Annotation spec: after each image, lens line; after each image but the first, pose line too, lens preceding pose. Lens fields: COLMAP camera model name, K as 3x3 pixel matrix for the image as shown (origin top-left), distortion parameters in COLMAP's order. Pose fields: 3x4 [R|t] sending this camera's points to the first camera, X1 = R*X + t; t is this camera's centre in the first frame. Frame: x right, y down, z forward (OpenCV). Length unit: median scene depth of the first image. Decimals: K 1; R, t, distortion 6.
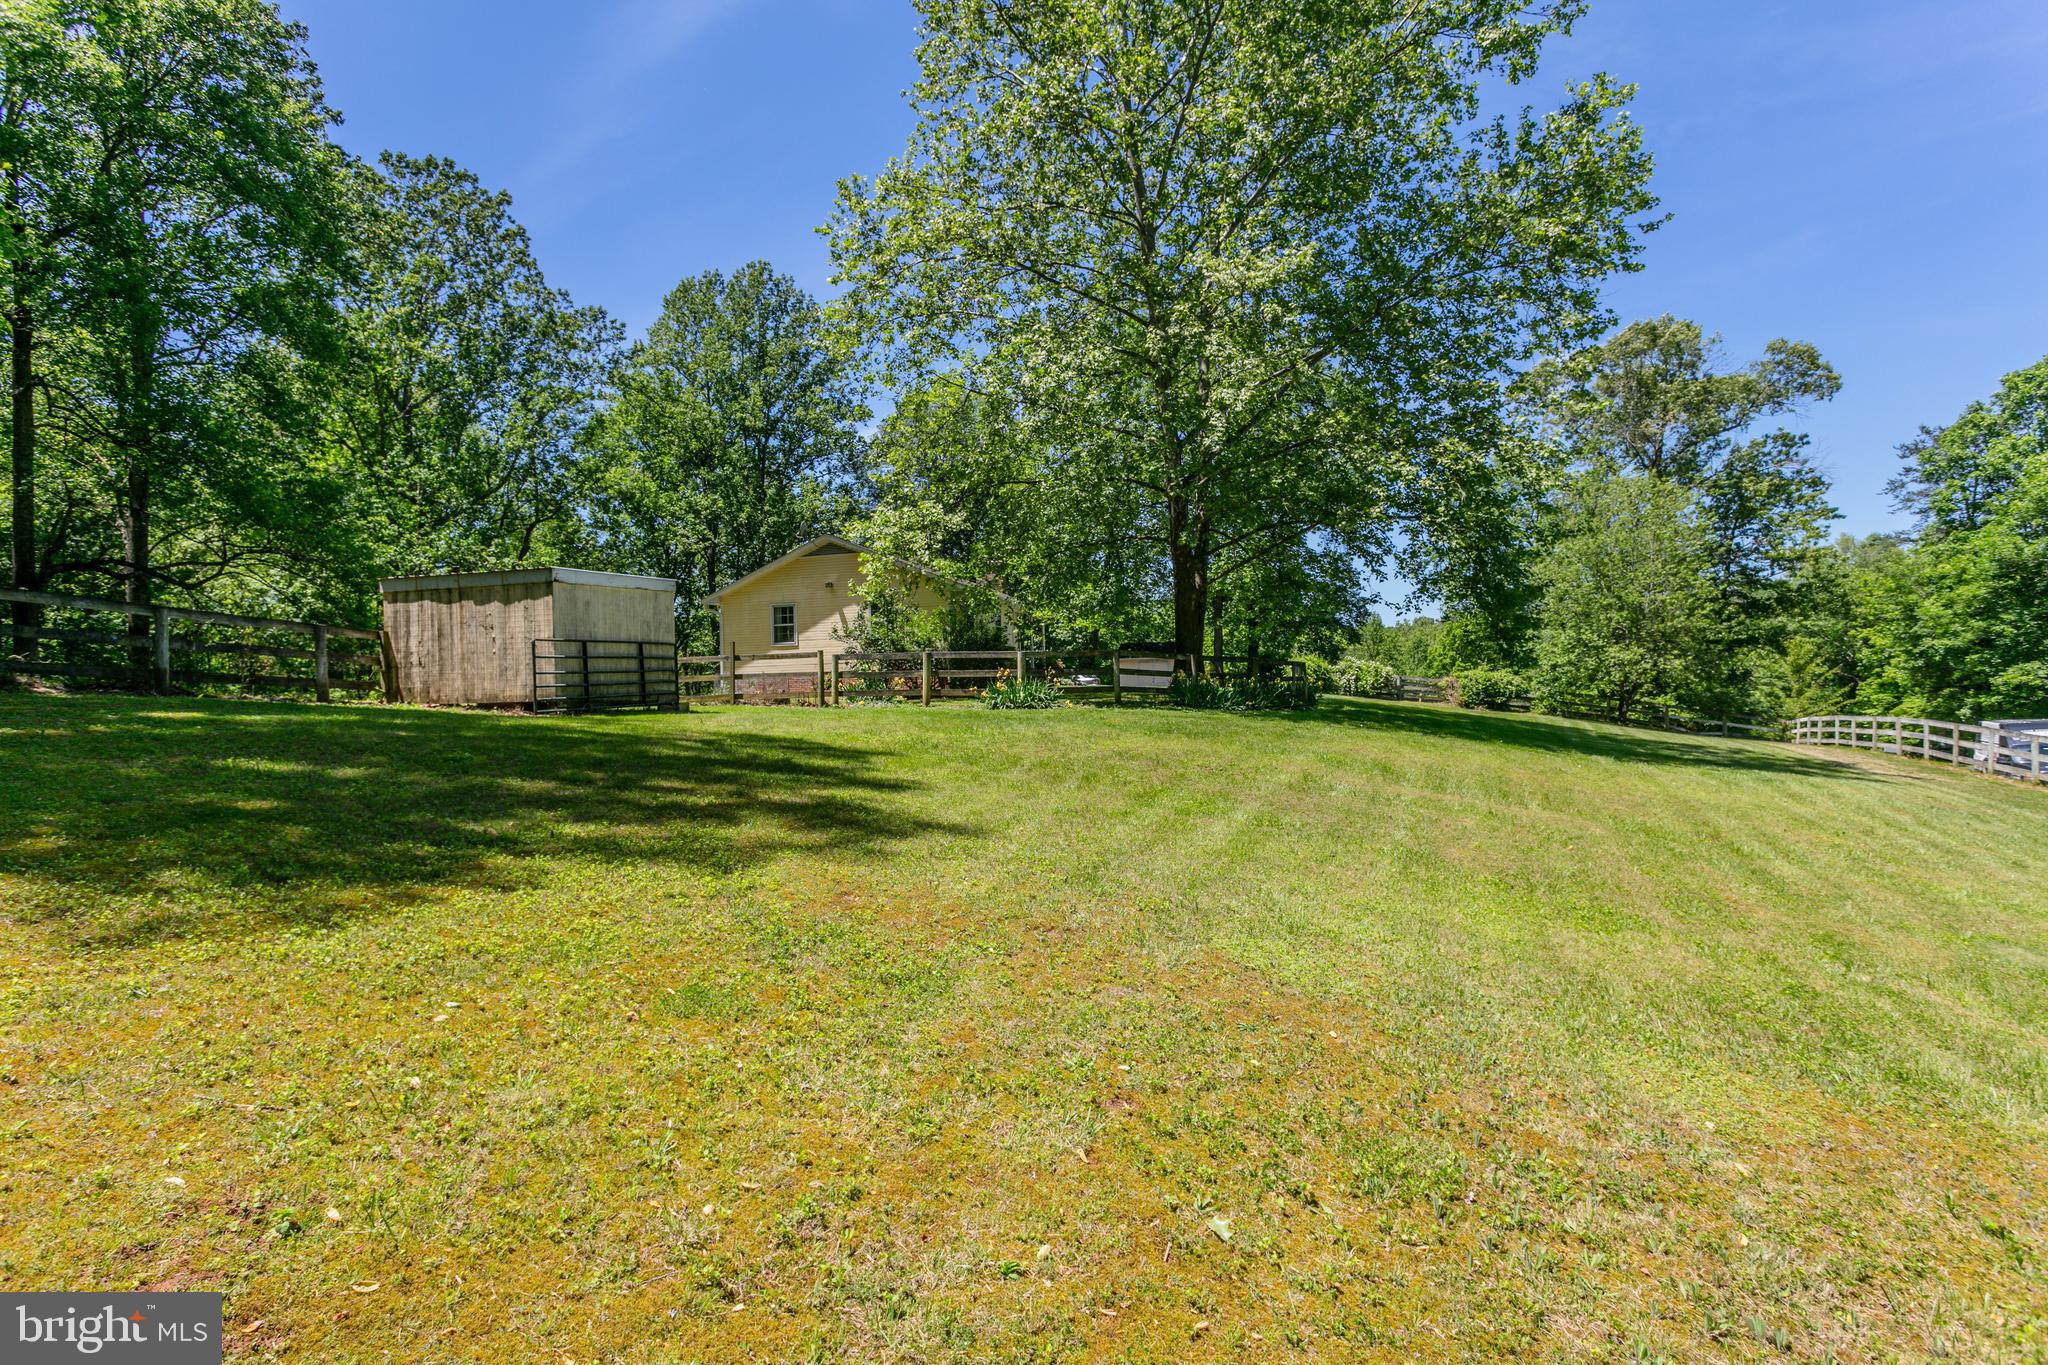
lens RADIAL K [[996.6, 0, 1024.7], [0, 996.6, 689.0], [0, 0, 1]] dist [0.003644, 0.001211]
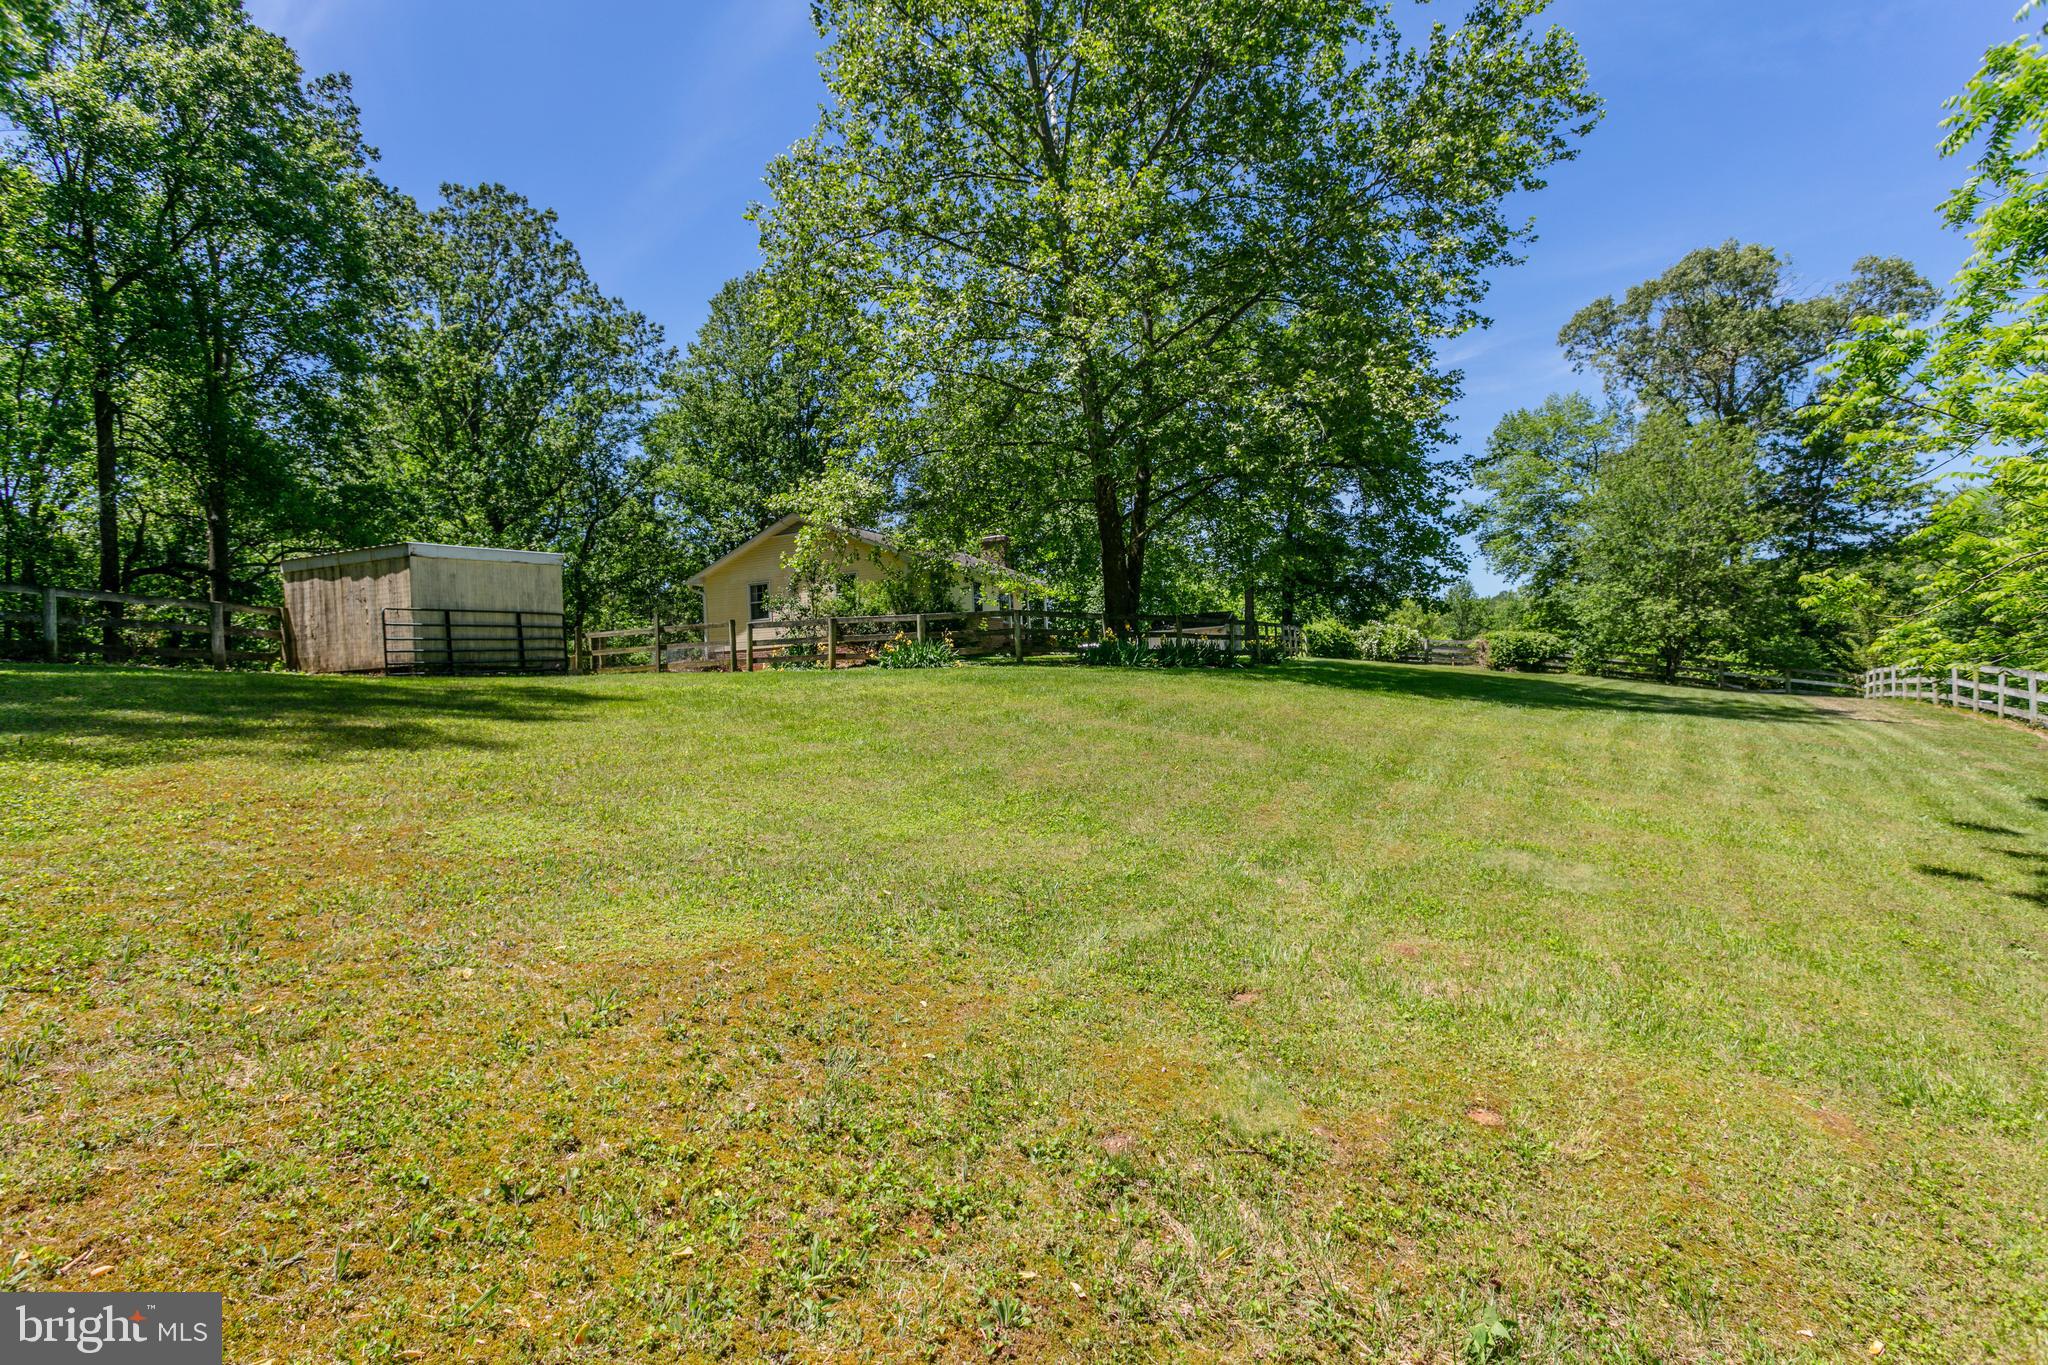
lens RADIAL K [[996.6, 0, 1031.4], [0, 996.6, 684.9], [0, 0, 1]] dist [0.003644, 0.001211]
pose [[0.992107, -0.023822, -0.123107, 0.134459], [0.024910, 0.999663, 0.007298, 0.017167], [0.122892, -0.010307, 0.992367, 0.000290]]
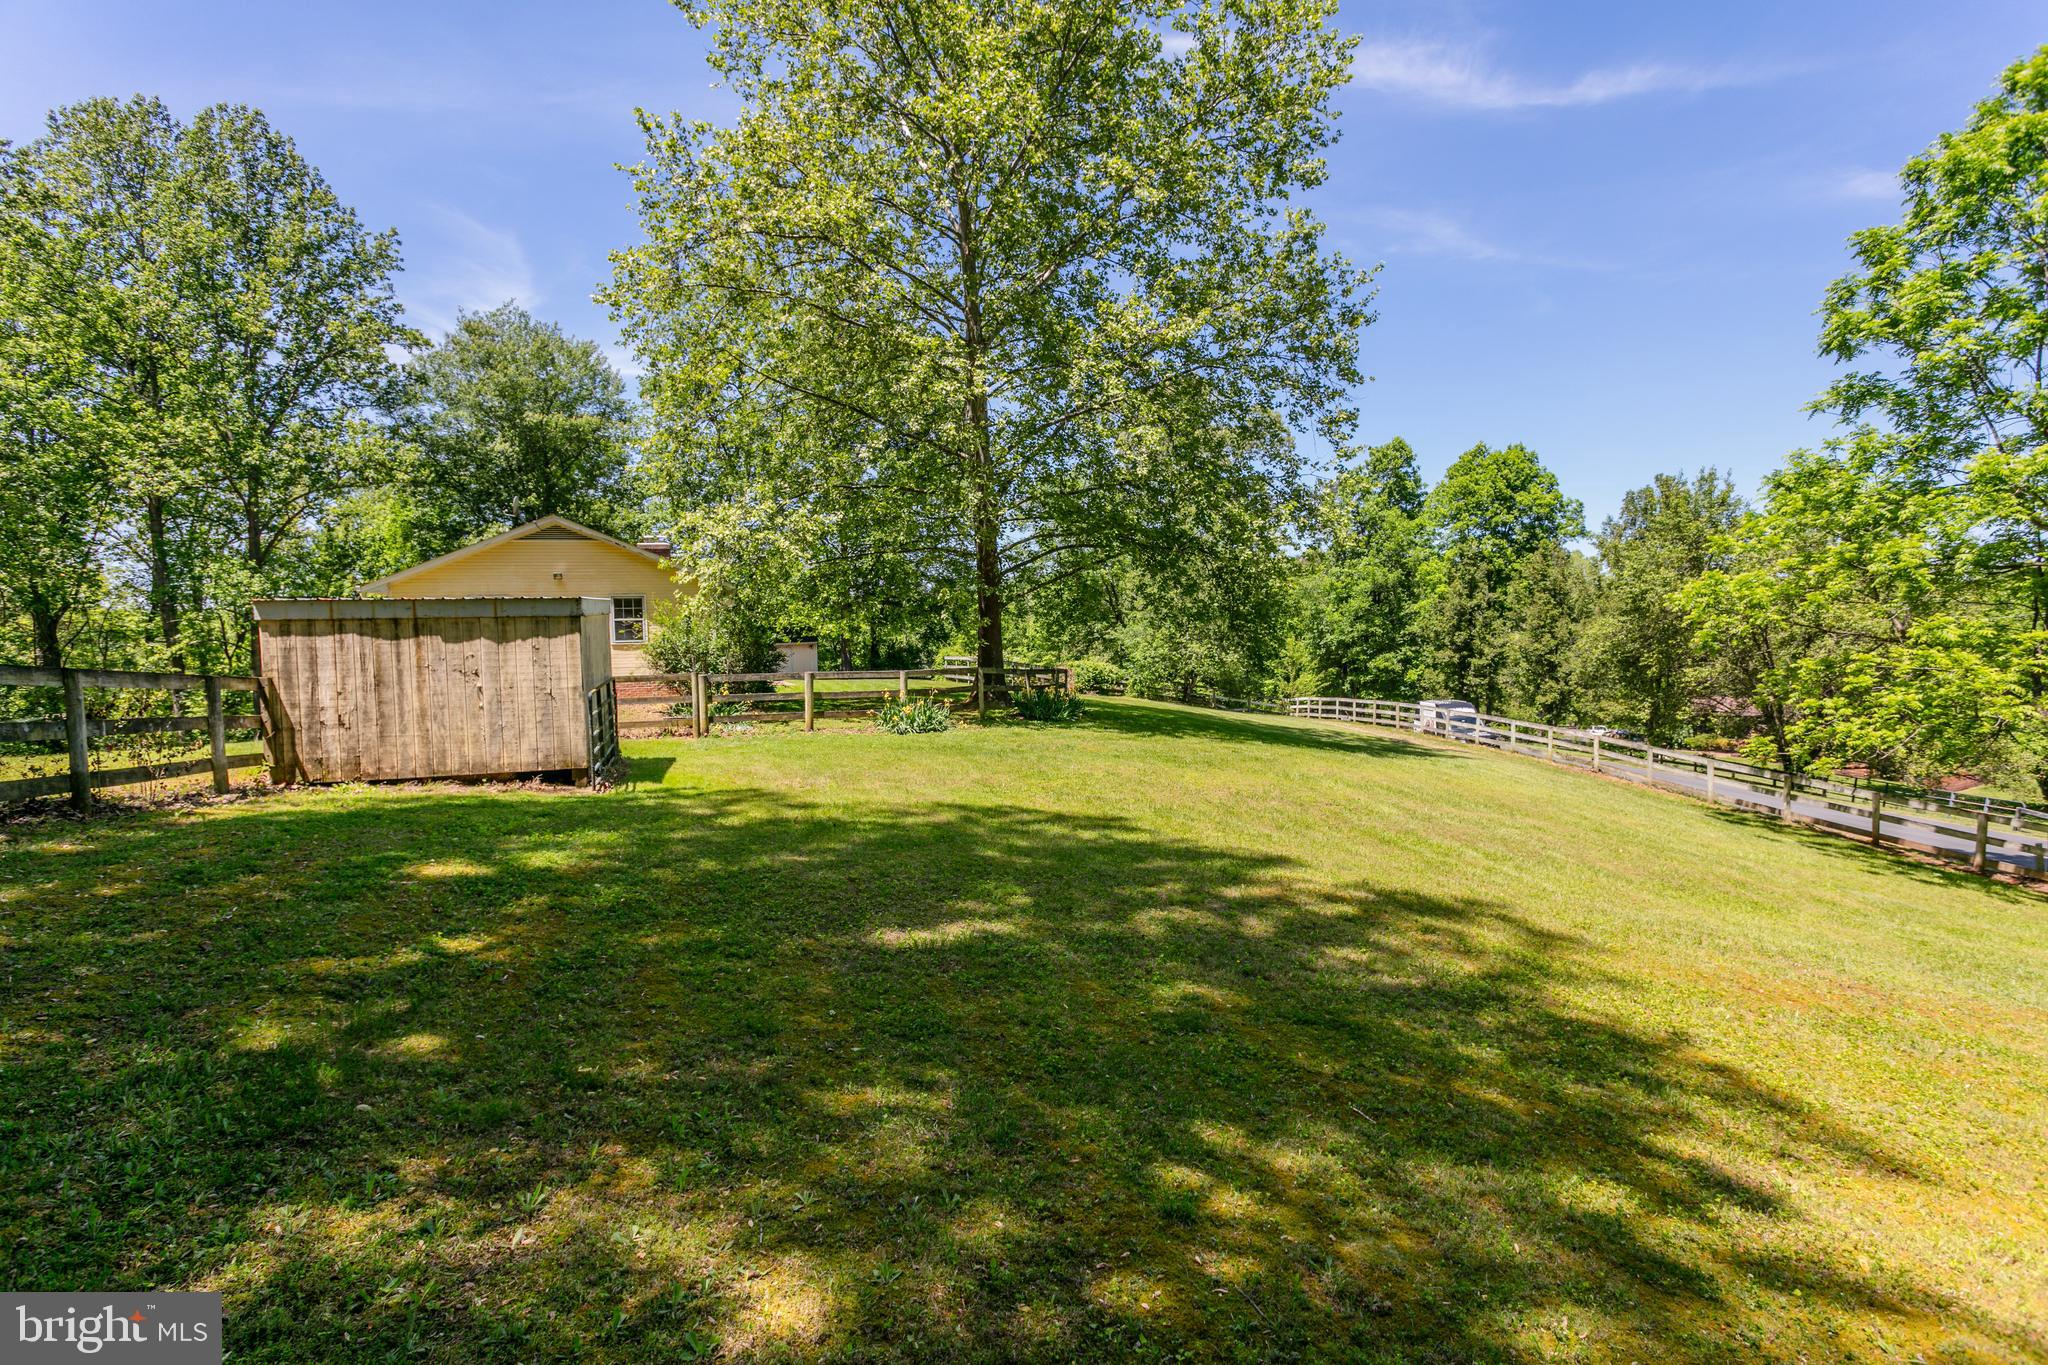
lens RADIAL K [[996.6, 0, 1029.7], [0, 996.6, 673.0], [0, 0, 1]] dist [0.003644, 0.001211]
pose [[0.836799, -0.012291, 0.547372, -0.246862], [-0.001158, 0.999706, 0.024219, -0.033356], [-0.547509, -0.020900, 0.836539, 0.059619]]
